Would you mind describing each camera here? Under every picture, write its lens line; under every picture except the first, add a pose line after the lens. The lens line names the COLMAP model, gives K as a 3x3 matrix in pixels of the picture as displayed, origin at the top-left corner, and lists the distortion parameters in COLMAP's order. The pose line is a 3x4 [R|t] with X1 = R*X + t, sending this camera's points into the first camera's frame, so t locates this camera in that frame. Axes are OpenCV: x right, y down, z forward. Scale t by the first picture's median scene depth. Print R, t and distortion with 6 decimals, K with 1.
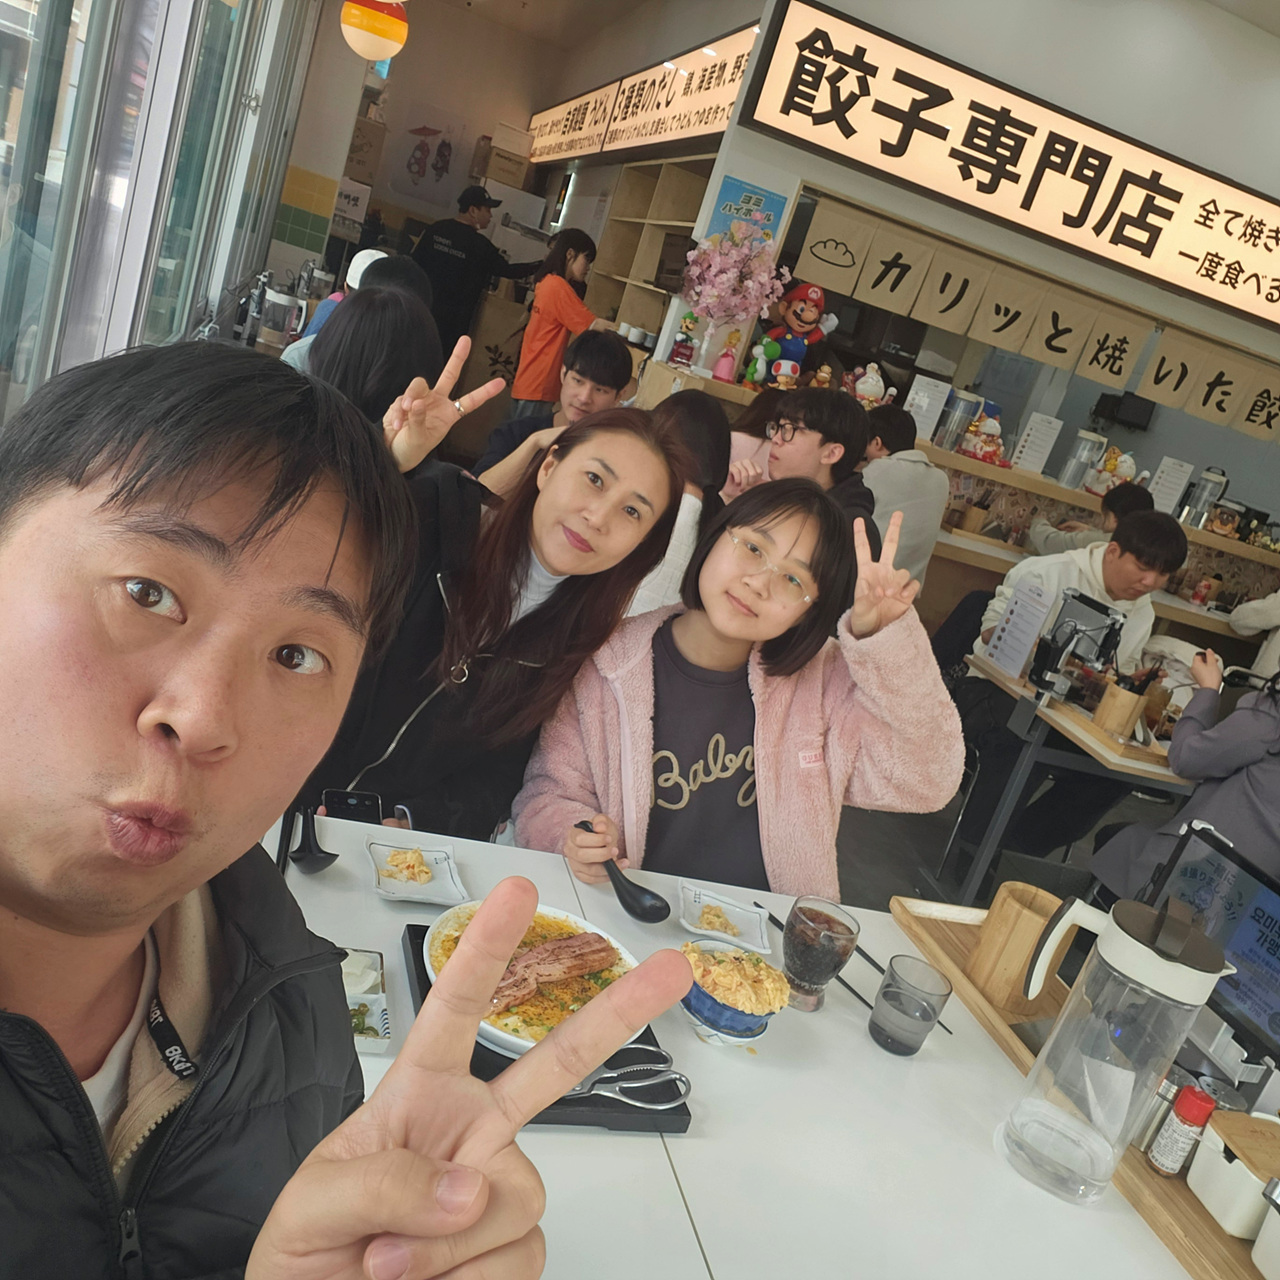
lens RADIAL K [[1166.6, 0, 611.4], [0, 1166.6, 635.5], [0, 0, 1]] dist [0.012236, 0.027500]
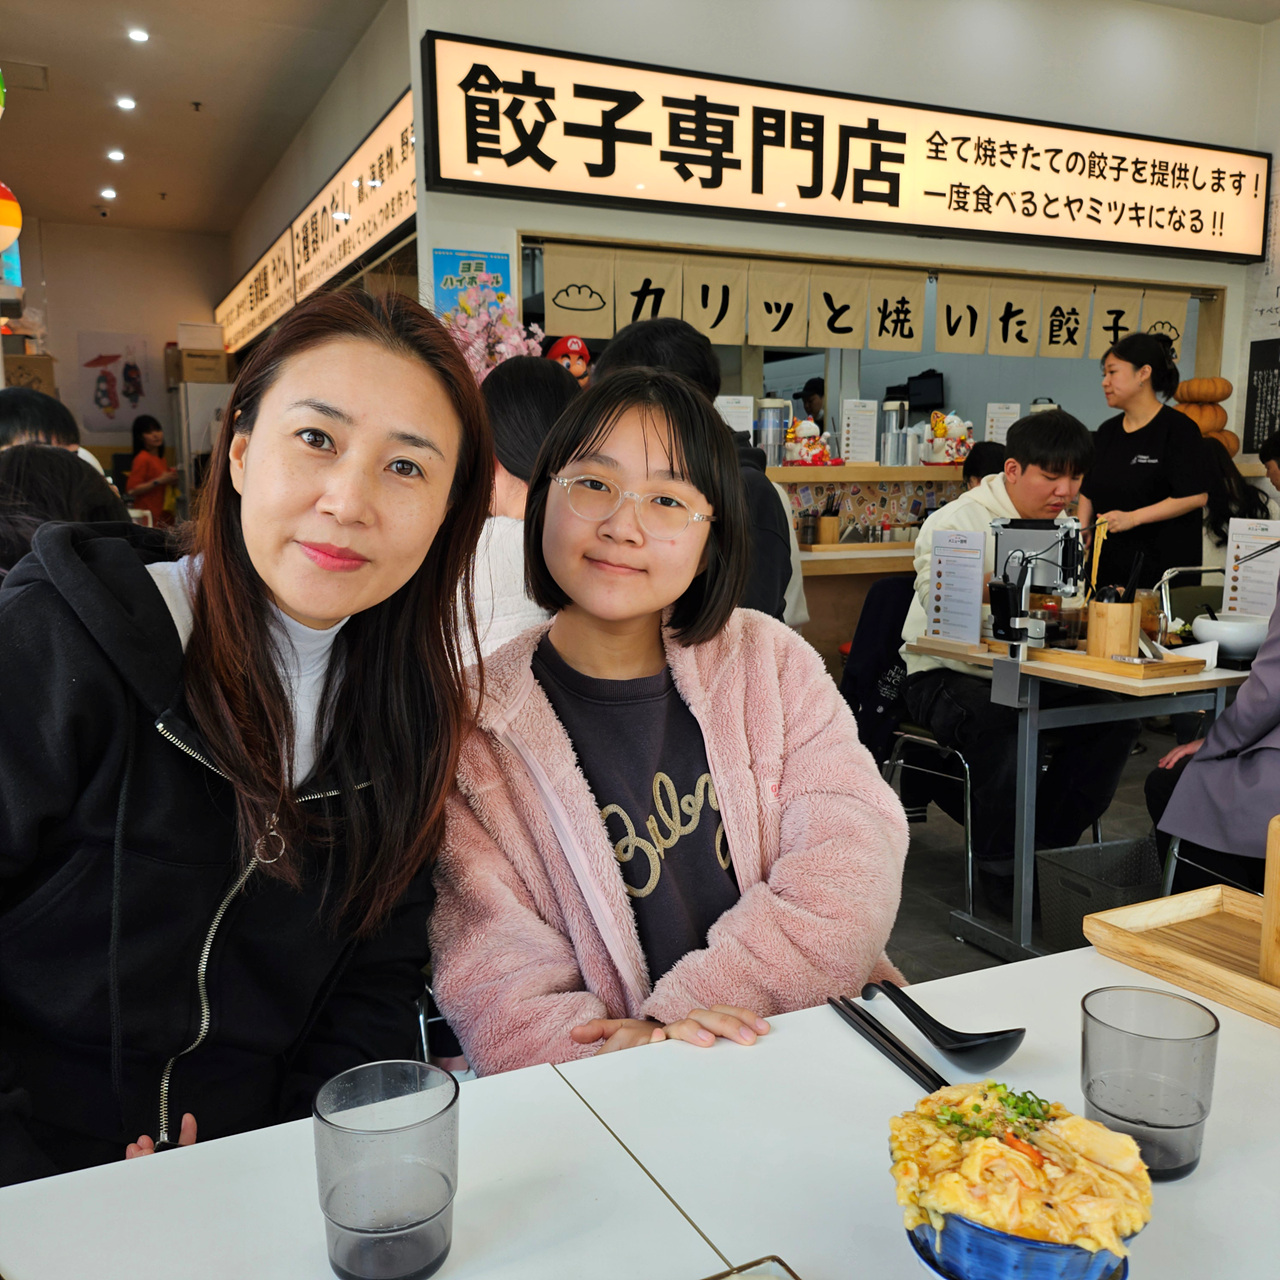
lens RADIAL K [[1210.3, 0, 617.1], [0, 1210.3, 665.9], [0, 0, 1]] dist [0.077559, -0.094899]
pose [[0.931132, -0.335686, 0.142506, -0.008426], [0.349421, 0.933091, -0.085127, 0.022217], [-0.104395, 0.129059, 0.986126, 0.118967]]
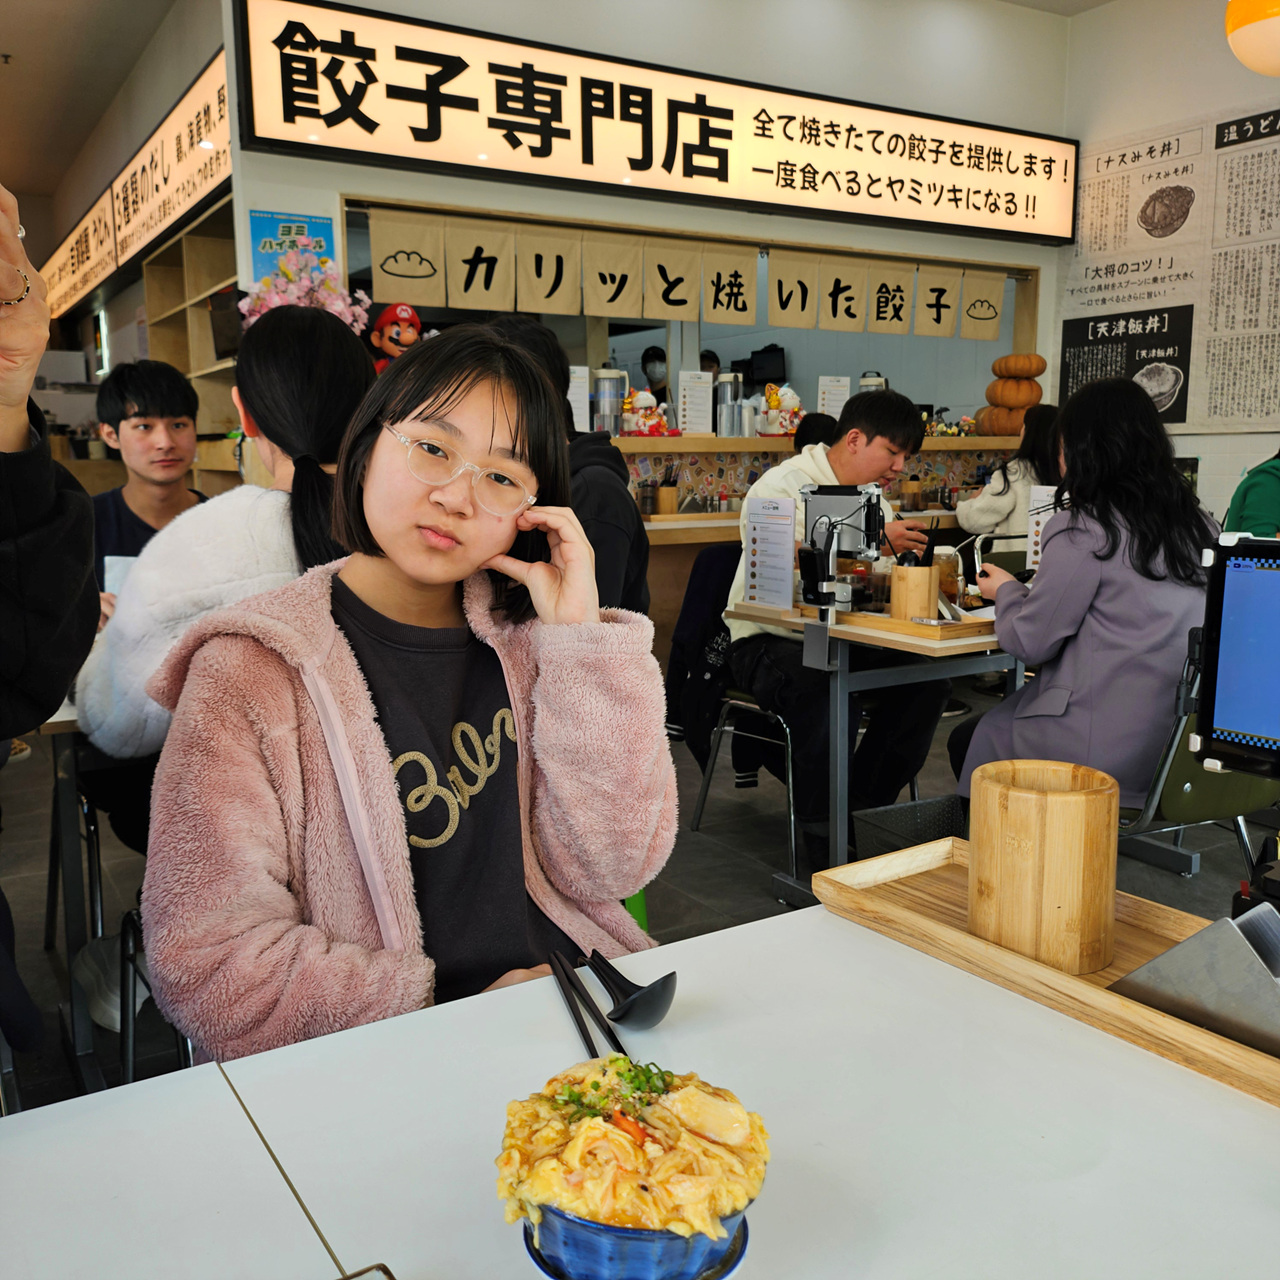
lens RADIAL K [[1211.6, 0, 630.7], [0, 1211.6, 631.2], [0, 0, 1]] dist [0.051639, -0.018685]
pose [[0.901351, -0.351486, 0.253031, 0.014219], [0.374873, 0.925759, -0.049403, 0.032056], [-0.216881, 0.139384, 0.966196, 0.124200]]
